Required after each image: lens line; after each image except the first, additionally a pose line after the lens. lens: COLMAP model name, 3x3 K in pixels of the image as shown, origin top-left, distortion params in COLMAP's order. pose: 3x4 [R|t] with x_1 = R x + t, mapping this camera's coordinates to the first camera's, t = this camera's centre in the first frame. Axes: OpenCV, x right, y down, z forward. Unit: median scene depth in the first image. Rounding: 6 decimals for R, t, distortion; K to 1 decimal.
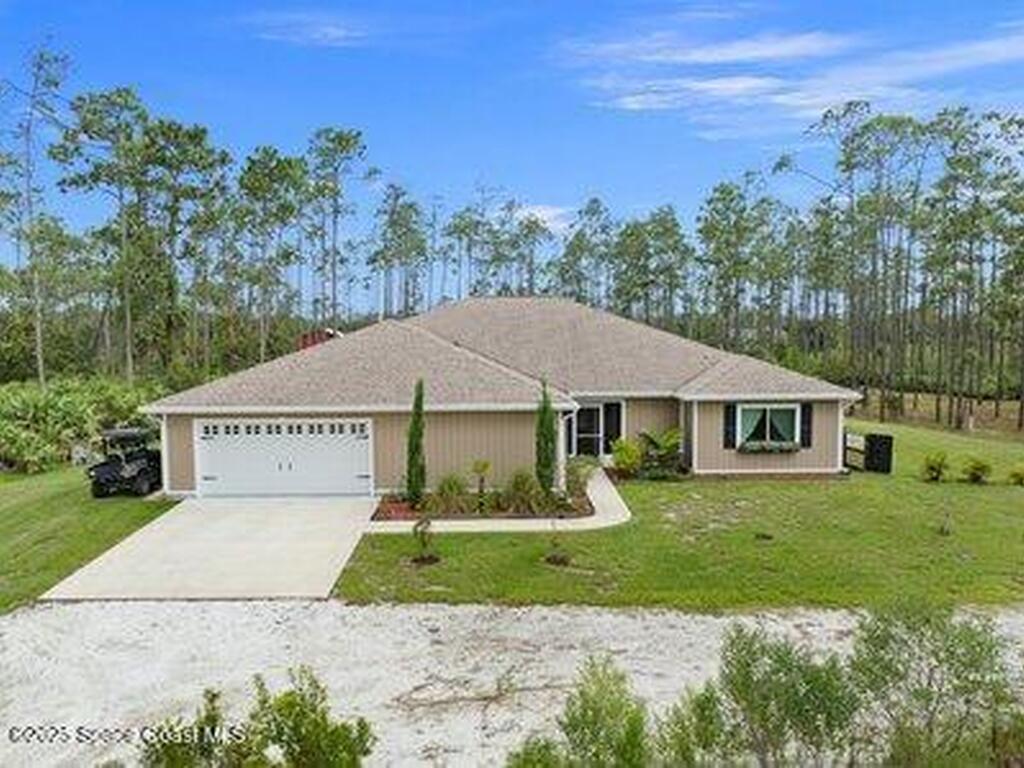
lens RADIAL K [[713.6, 0, 509.6], [0, 713.6, 386.8], [0, 0, 1]] dist [-0.025263, -0.004671]
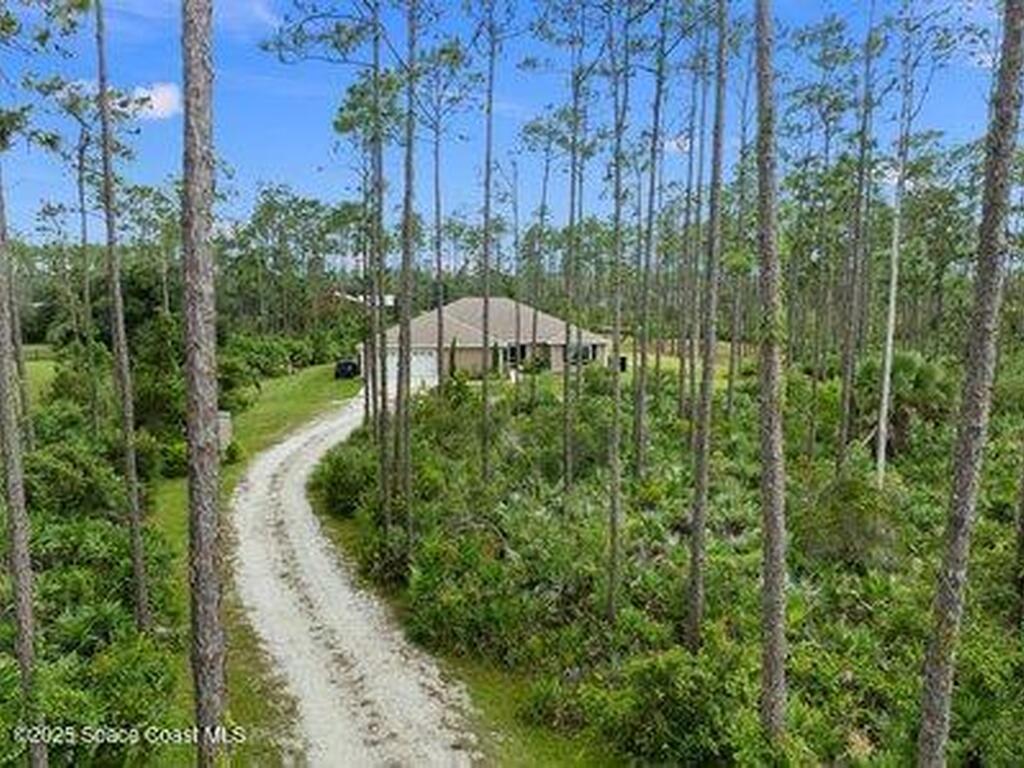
lens RADIAL K [[711.5, 0, 509.8], [0, 711.5, 385.9], [0, 0, 1]] dist [-0.000674, -0.000073]
pose [[0.999339, -0.001987, 0.036304, 0.000684], [-0.000330, 0.997970, 0.063693, 0.005963], [-0.036357, -0.063663, 0.997309, -1.708865]]
